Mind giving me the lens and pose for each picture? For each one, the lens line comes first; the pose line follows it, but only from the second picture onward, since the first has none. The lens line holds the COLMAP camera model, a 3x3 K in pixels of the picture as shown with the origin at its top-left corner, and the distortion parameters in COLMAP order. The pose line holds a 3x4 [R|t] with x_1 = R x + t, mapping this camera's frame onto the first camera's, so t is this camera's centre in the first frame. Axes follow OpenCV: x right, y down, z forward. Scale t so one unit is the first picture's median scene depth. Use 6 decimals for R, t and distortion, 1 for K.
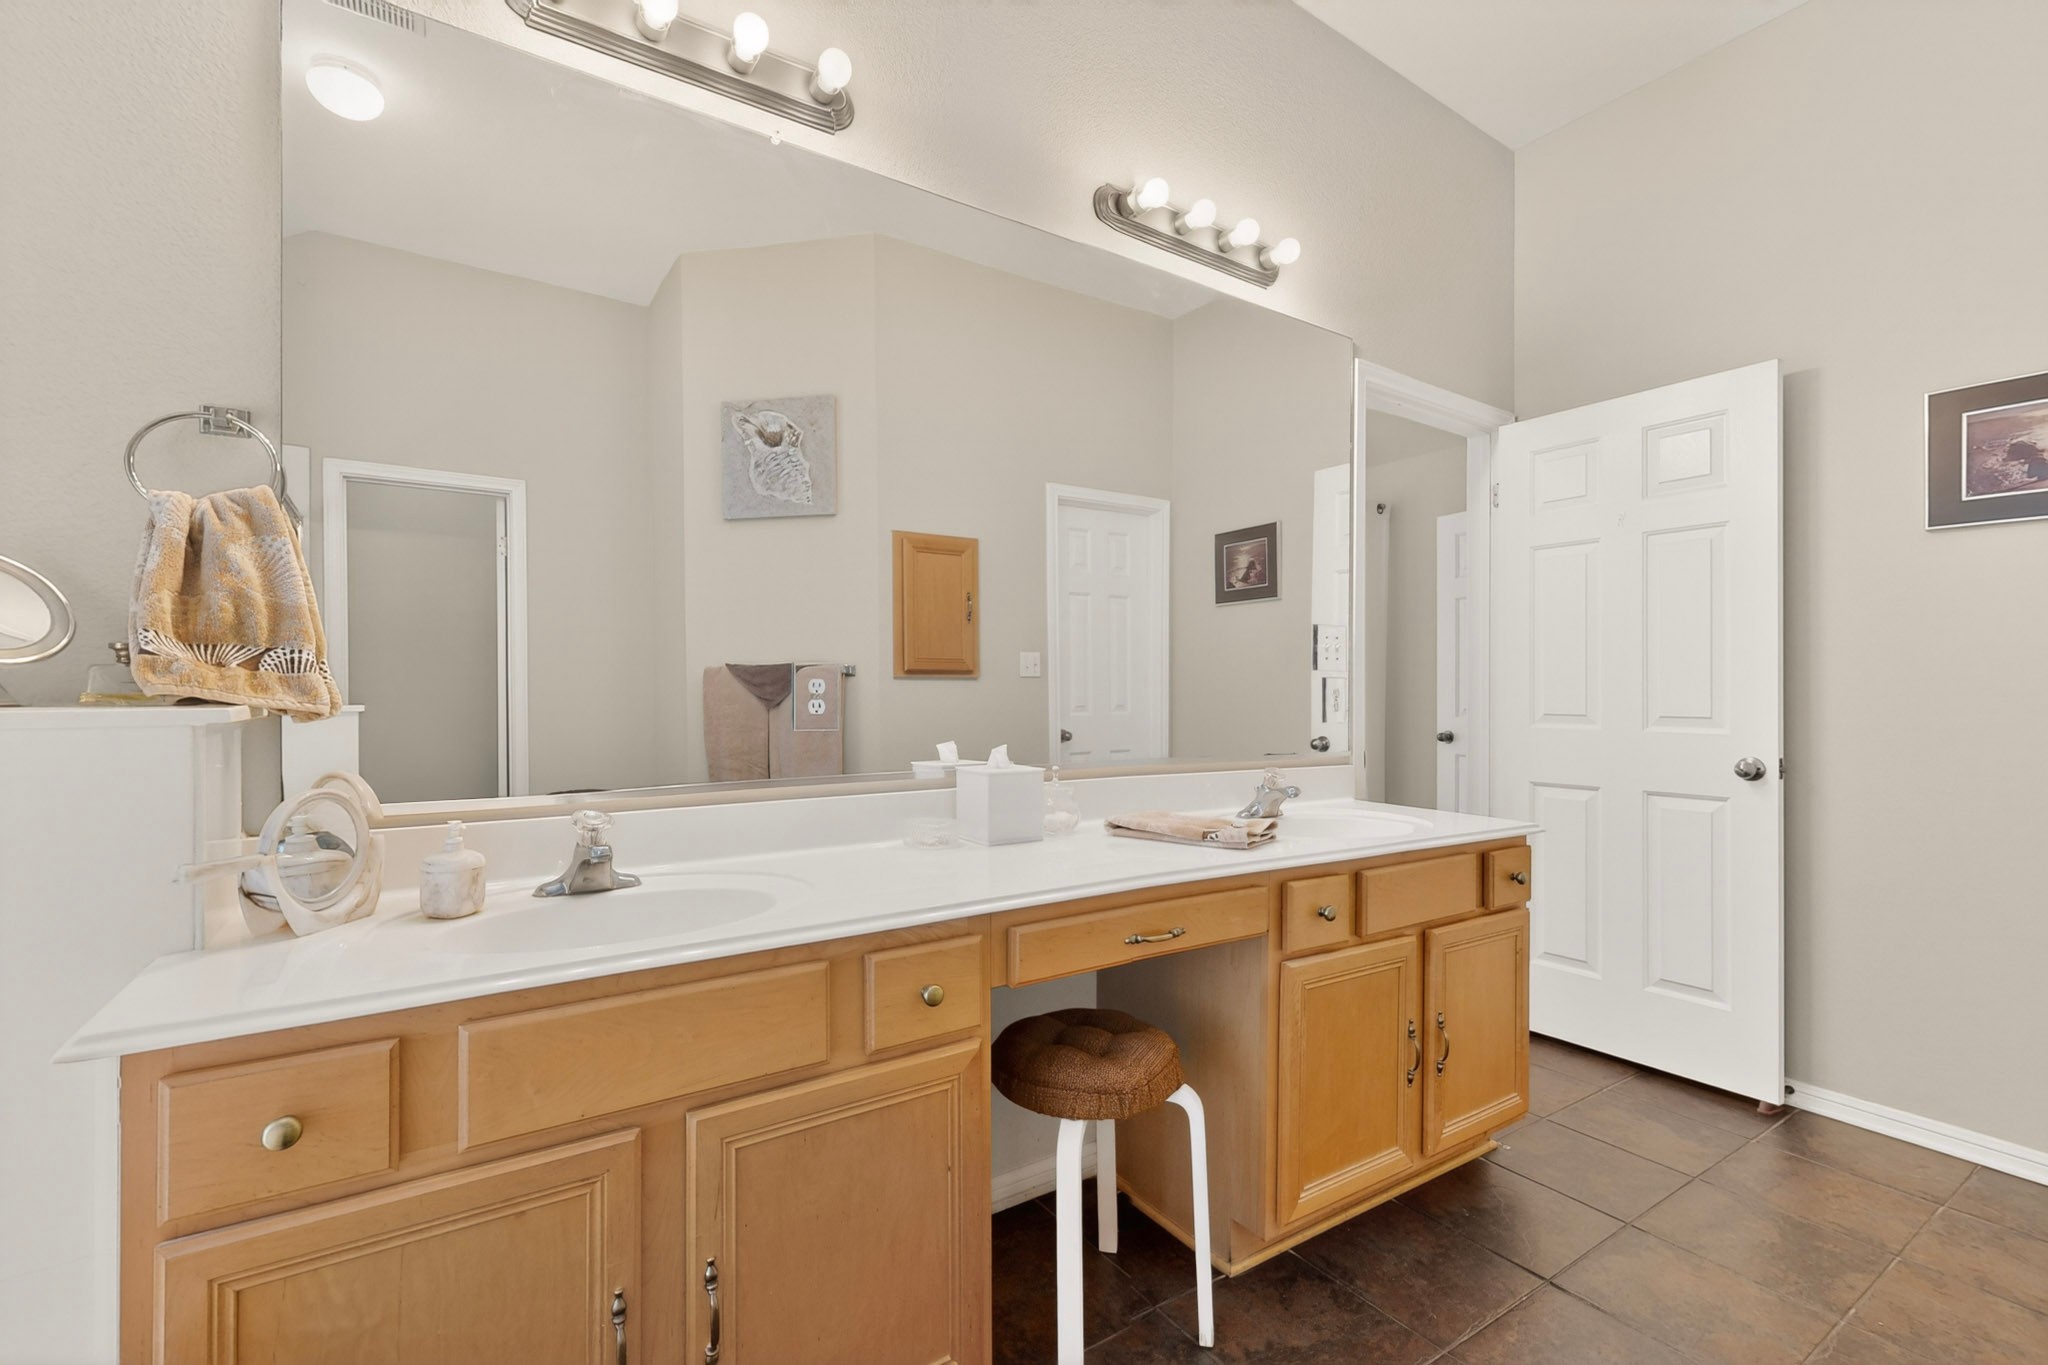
lens RADIAL K [[889.9, 0, 1024.0], [0, 889.9, 692.7], [0, 0, 1]] dist [0.000539, 0.000085]
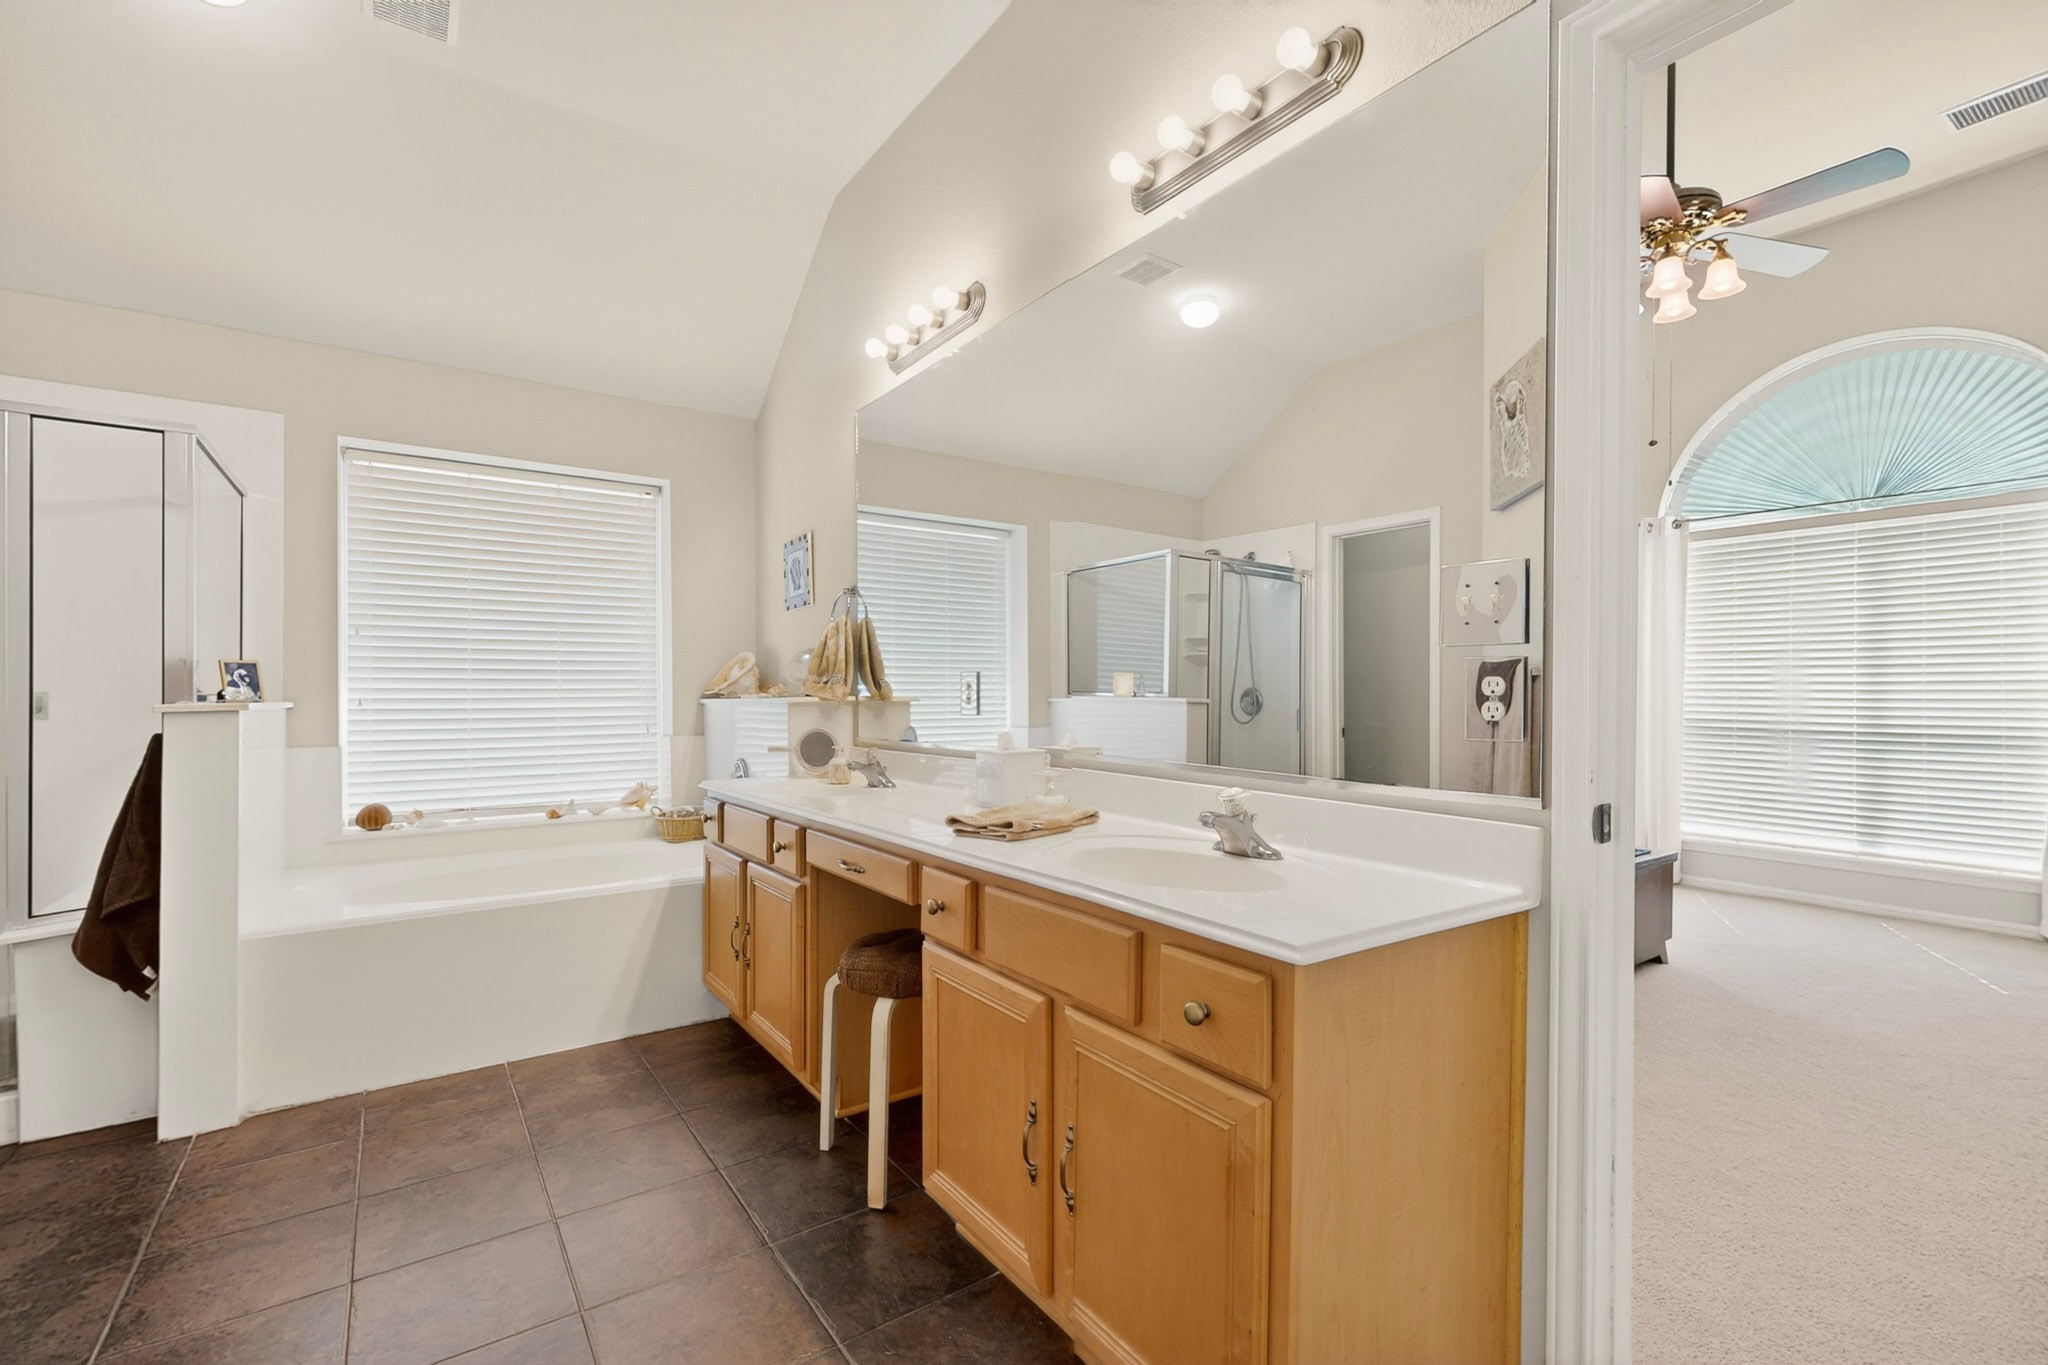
lens RADIAL K [[902.6, 0, 1017.0], [0, 902.6, 687.3], [0, 0, 1]] dist [0.000278, -0.000218]
pose [[0.047263, -0.015220, -0.998767, 1.219249], [-0.001741, 0.999881, -0.015320, 0.015979], [0.998881, 0.002463, 0.047231, 0.933666]]
